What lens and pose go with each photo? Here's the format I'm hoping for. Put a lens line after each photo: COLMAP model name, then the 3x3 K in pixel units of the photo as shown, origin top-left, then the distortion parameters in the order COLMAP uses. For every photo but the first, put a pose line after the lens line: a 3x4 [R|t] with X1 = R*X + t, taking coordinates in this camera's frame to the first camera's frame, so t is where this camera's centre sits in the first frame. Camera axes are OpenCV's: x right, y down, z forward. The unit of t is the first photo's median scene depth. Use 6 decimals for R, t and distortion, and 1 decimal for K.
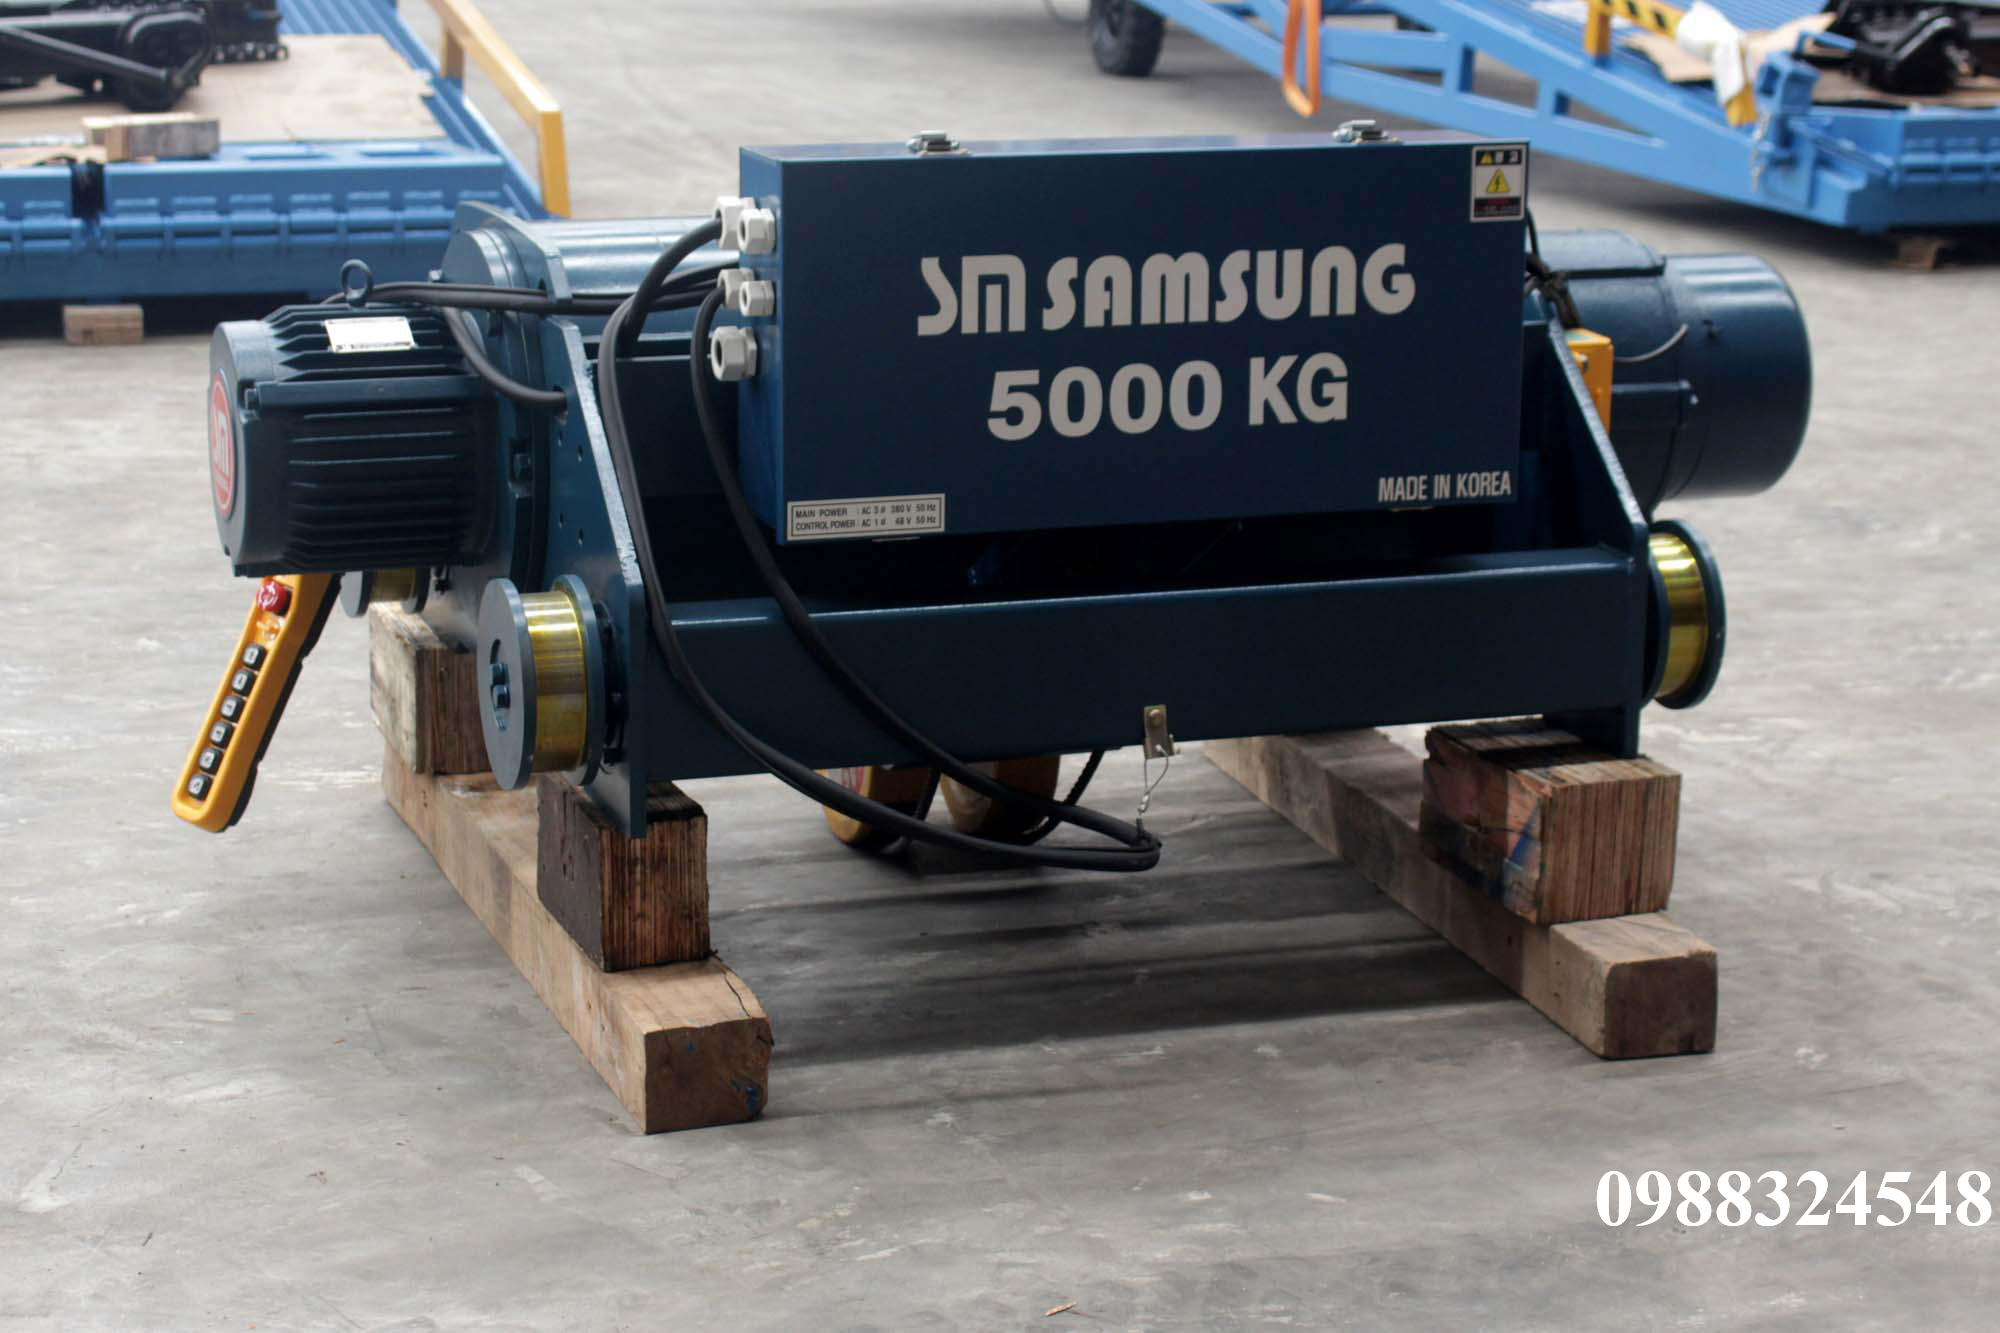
lens RADIAL K [[4023.3, 0, 971.3], [0, 4023.3, 612.3], [0, 0, 1]] dist [-0.034057, 0.000000]
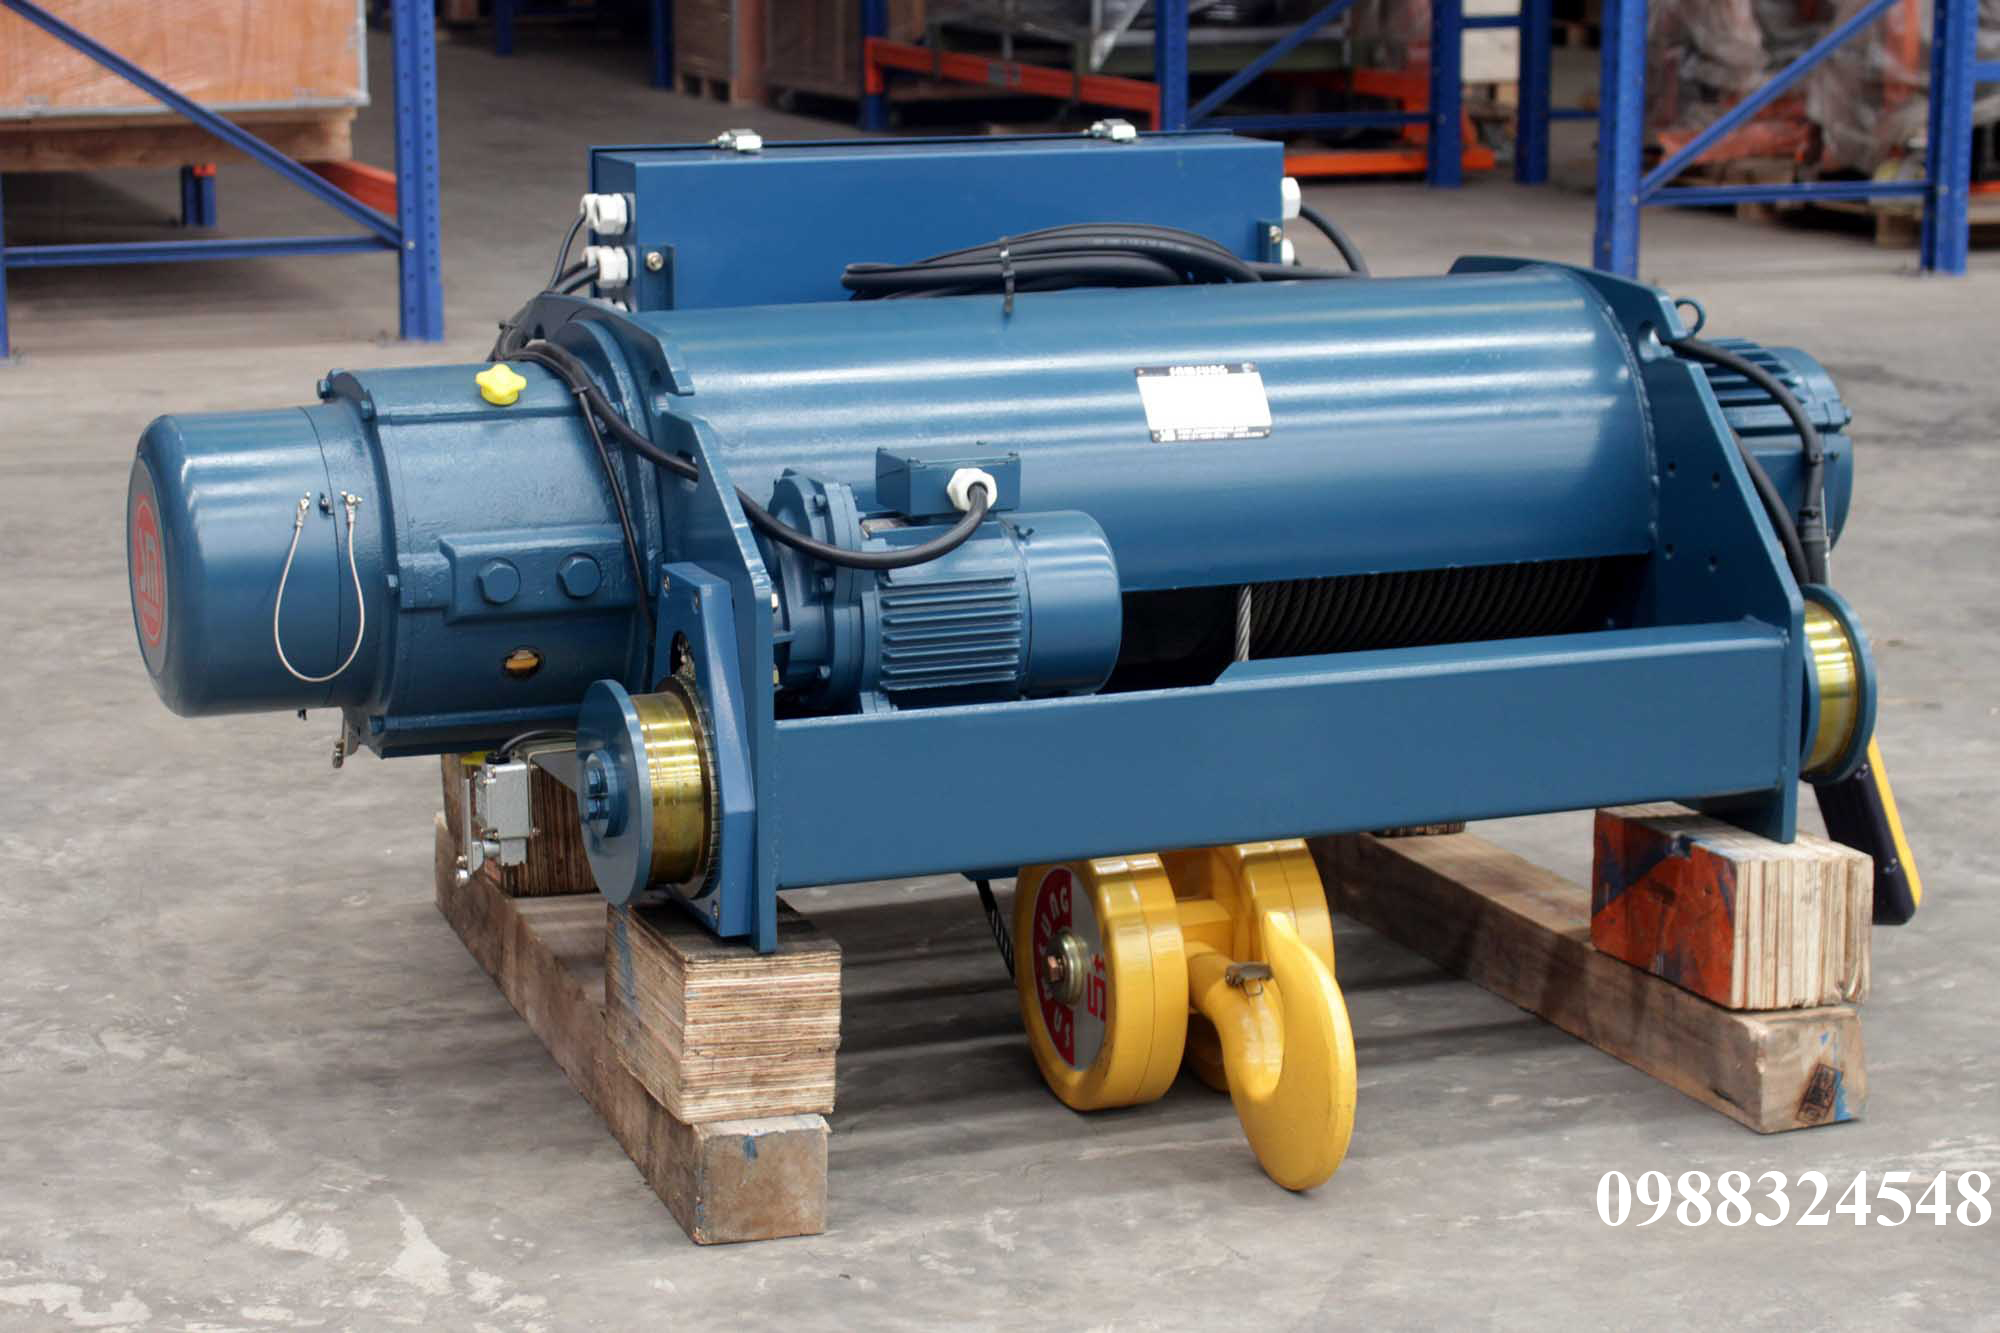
lens RADIAL K [[4023.3, 0, 972.5], [0, 4023.3, 657.1], [0, 0, 1]] dist [-0.034057, 0.000000]
pose [[-0.998979, -0.003179, -0.045069, 0.083119], [-0.021156, 0.914317, 0.404447, -0.442602], [0.039922, 0.404987, -0.913450, 2.088904]]
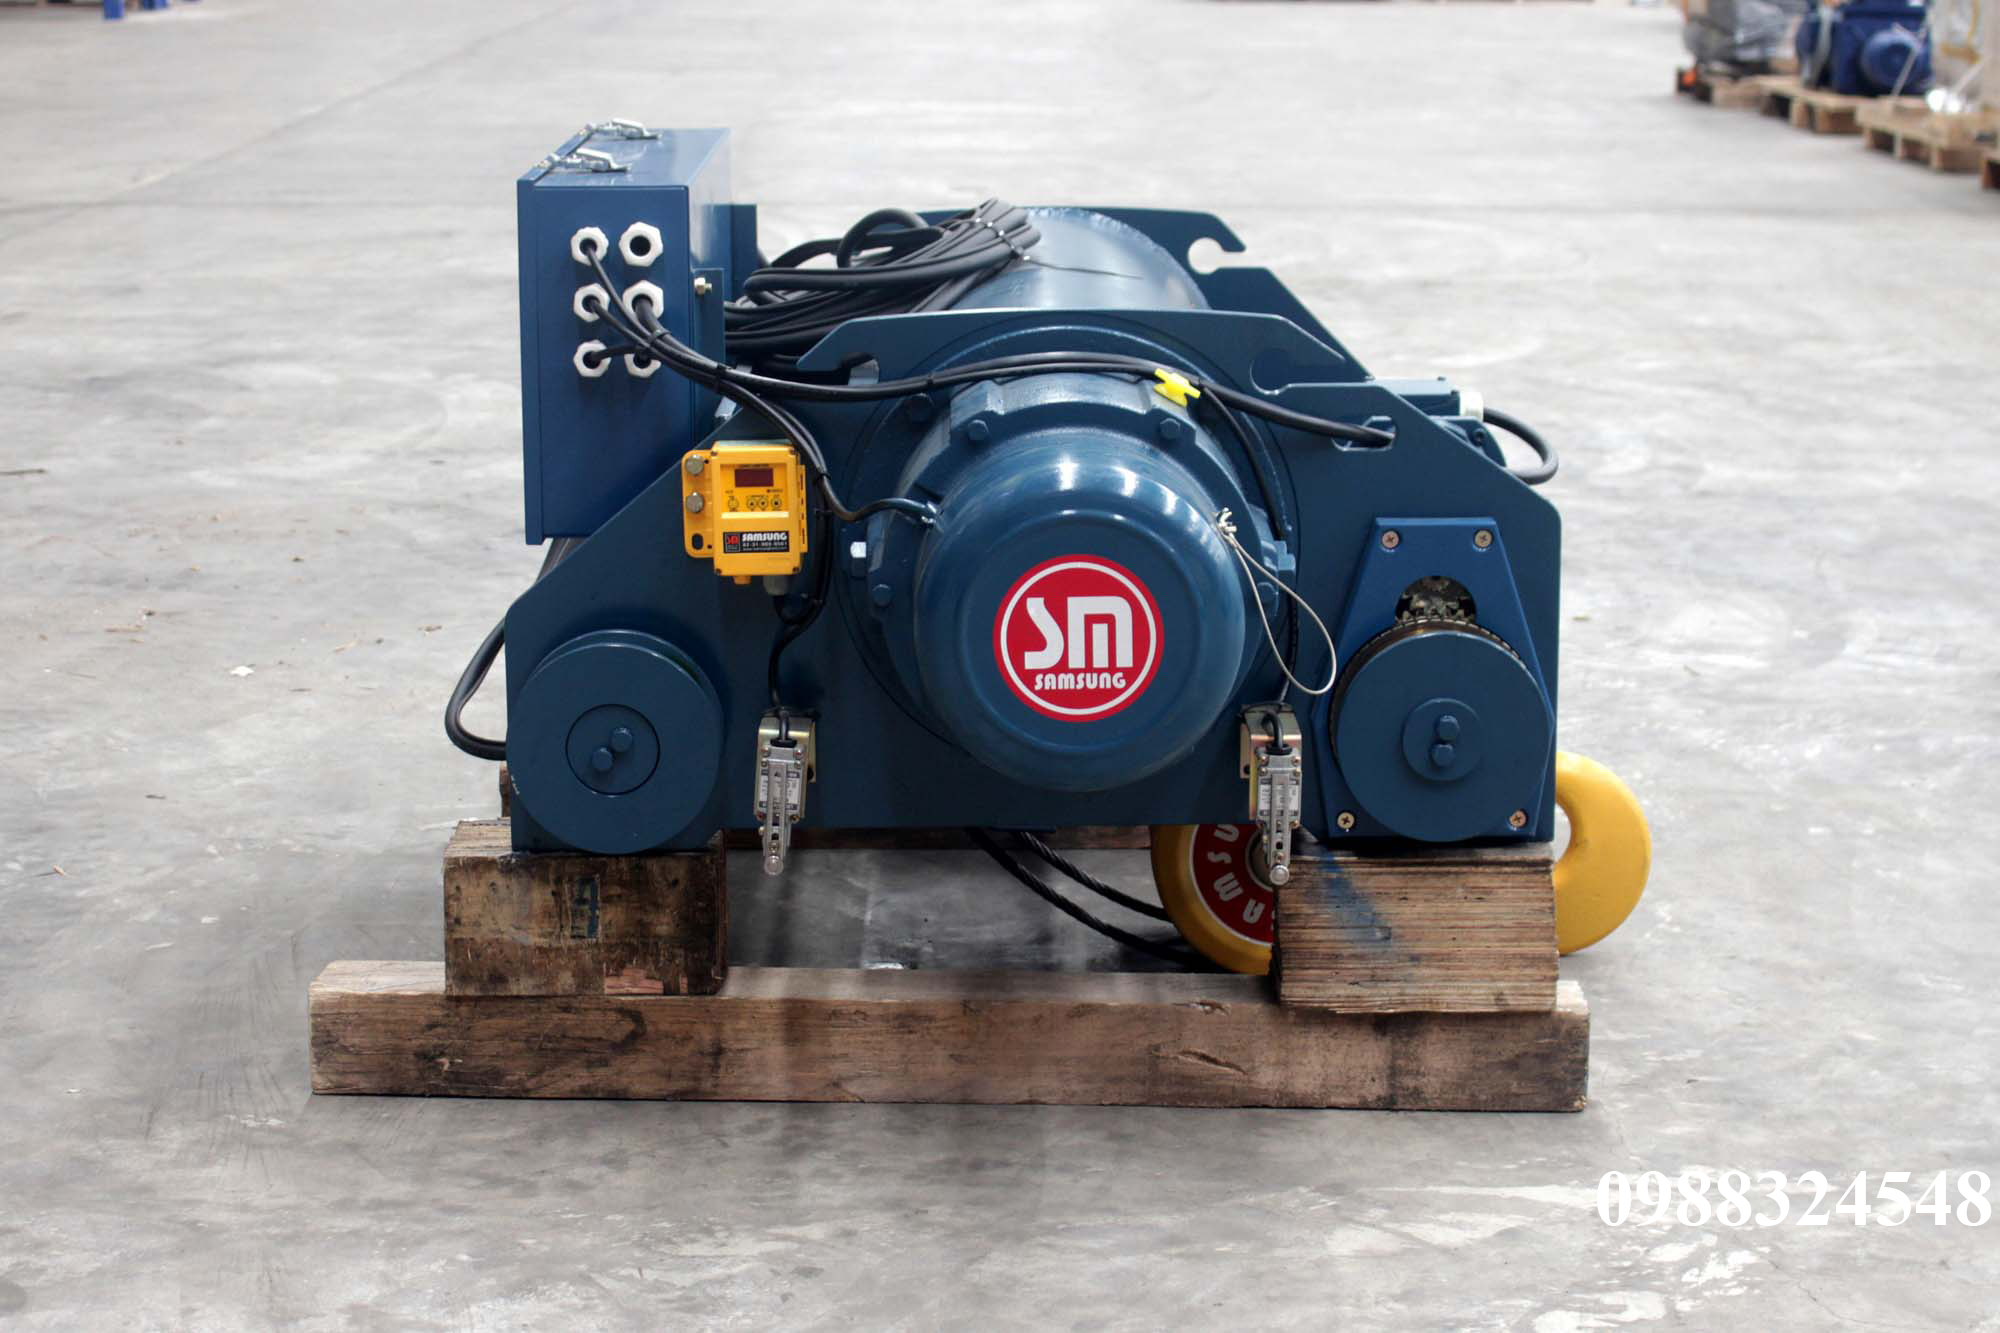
lens RADIAL K [[4023.3, 0, 964.3], [0, 4023.3, 657.3], [0, 0, 1]] dist [-0.034057, 0.000000]
pose [[-0.326648, 0.180028, -0.927842, 1.053831], [-0.204032, 0.945113, 0.255208, -0.284110], [0.922861, 0.272673, -0.271988, 1.414735]]
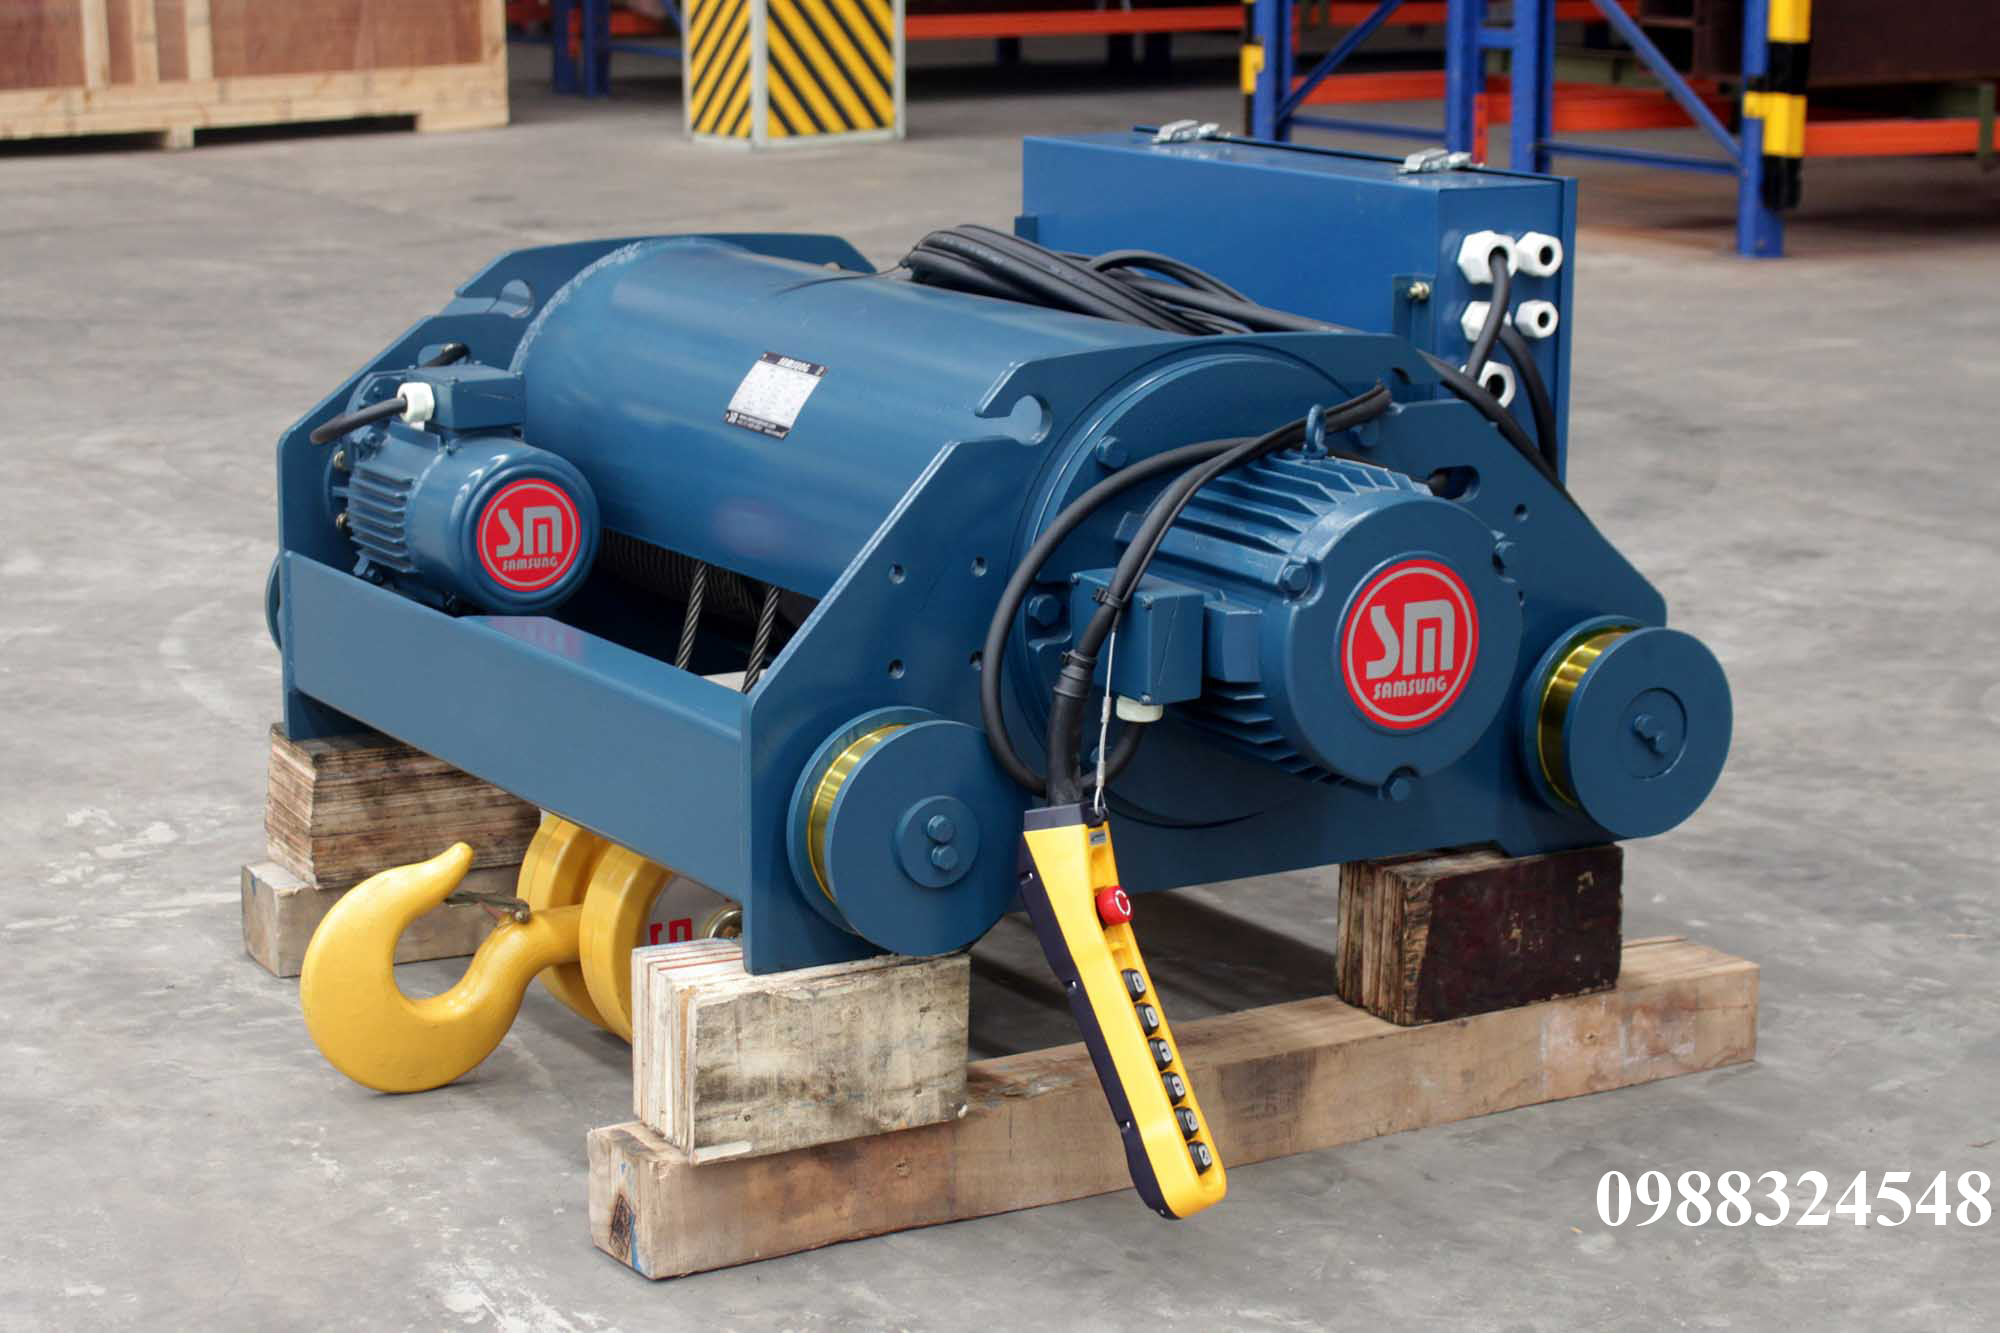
lens RADIAL K [[4023.3, 0, 974.8], [0, 4023.3, 643.7], [0, 0, 1]] dist [-0.034057, 0.000000]
pose [[-0.210662, -0.208313, 0.955106, -1.002401], [0.204120, 0.946121, 0.251375, -0.280415], [-0.956011, 0.247912, -0.156791, 1.276345]]
